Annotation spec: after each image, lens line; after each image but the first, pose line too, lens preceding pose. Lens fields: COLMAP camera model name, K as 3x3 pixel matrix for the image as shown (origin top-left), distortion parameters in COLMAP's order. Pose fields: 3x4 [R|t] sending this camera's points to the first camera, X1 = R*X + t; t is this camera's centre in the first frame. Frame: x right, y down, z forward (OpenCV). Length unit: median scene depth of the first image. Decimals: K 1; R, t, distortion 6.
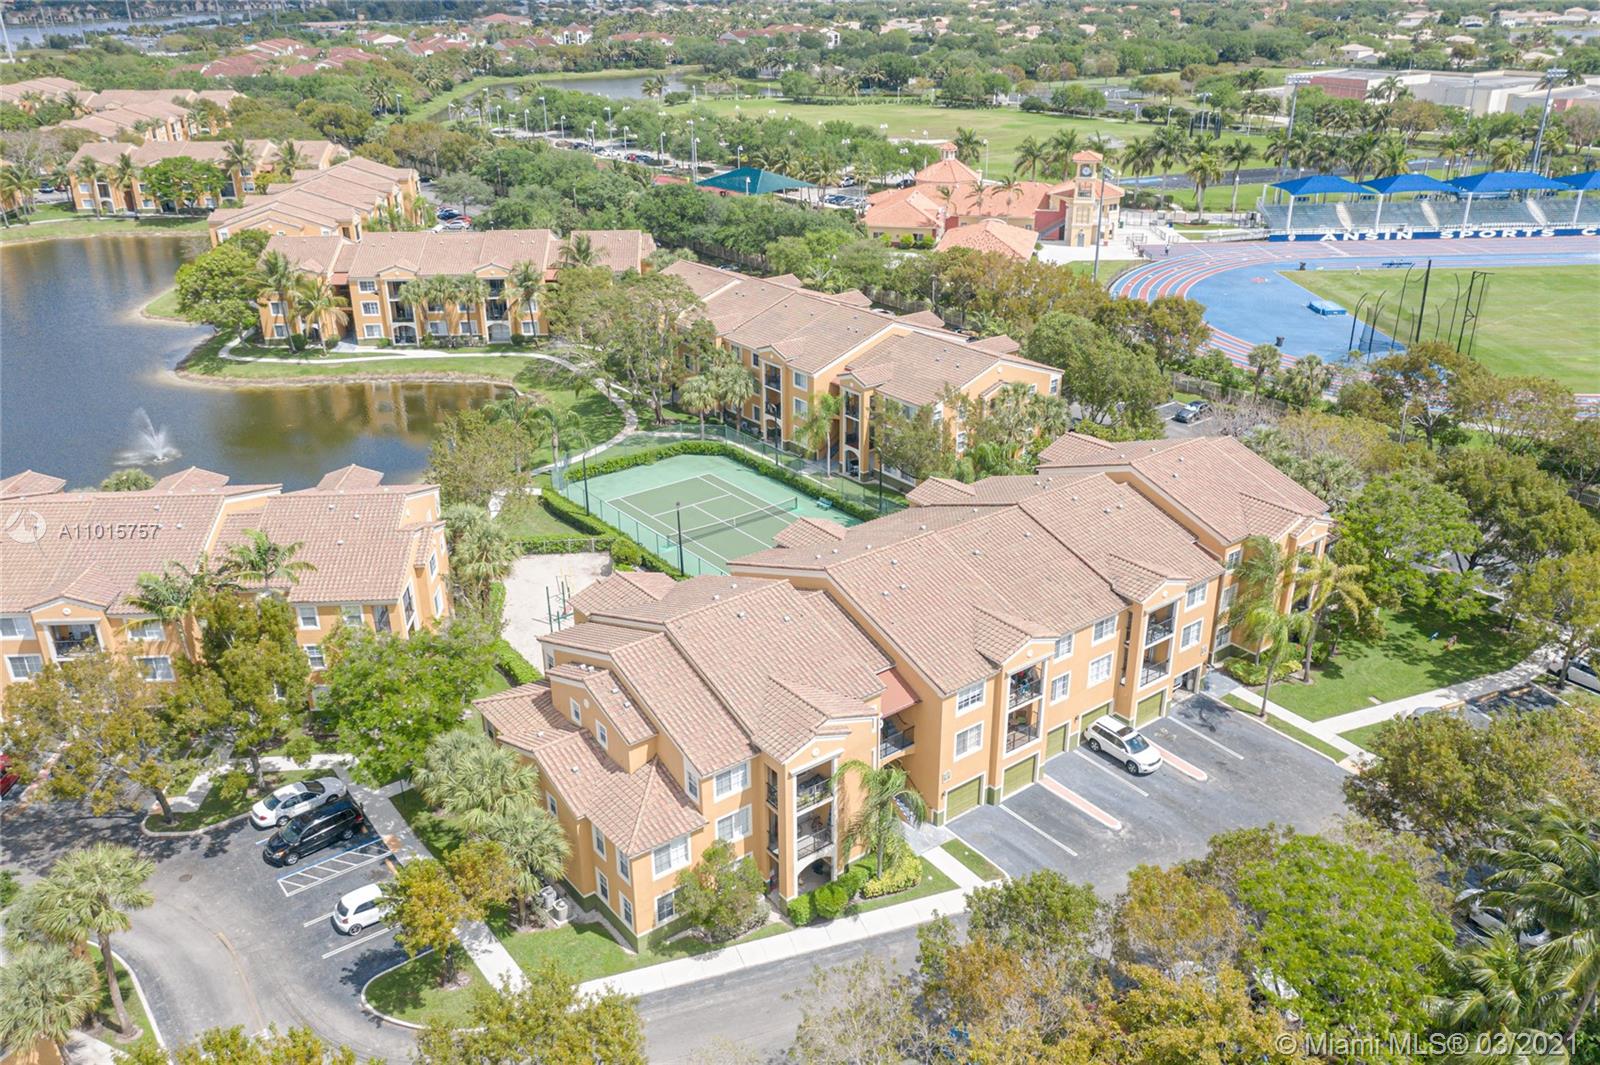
lens RADIAL K [[1302.2, 0, 800.0], [0, 1302.2, 532.5], [0, 0, 1]] dist [0.005626, 0.007317]
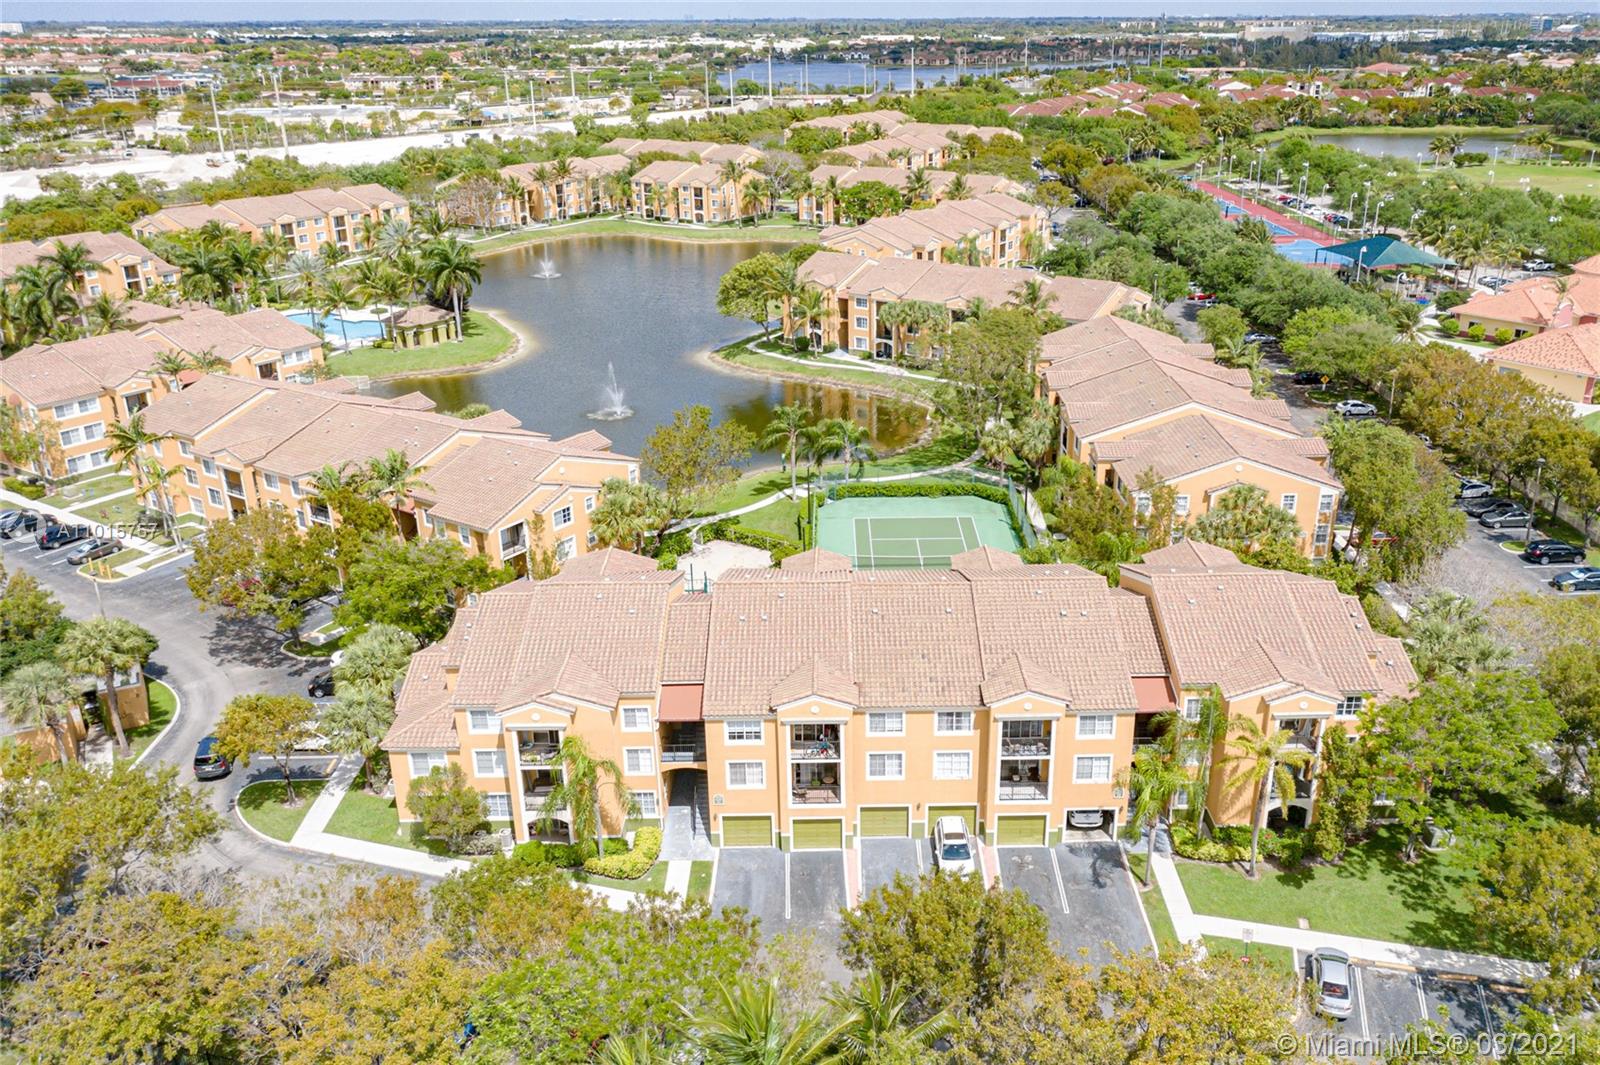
lens RADIAL K [[1316.3, 0, 800.0], [0, 1316.3, 532.5], [0, 0, 1]] dist [0.008291, 0.009040]
pose [[0.800491, 0.220675, -0.557241, 0.293664], [-0.239896, 0.969994, 0.039514, -0.031292], [0.549240, 0.102049, 0.829410, 0.062919]]
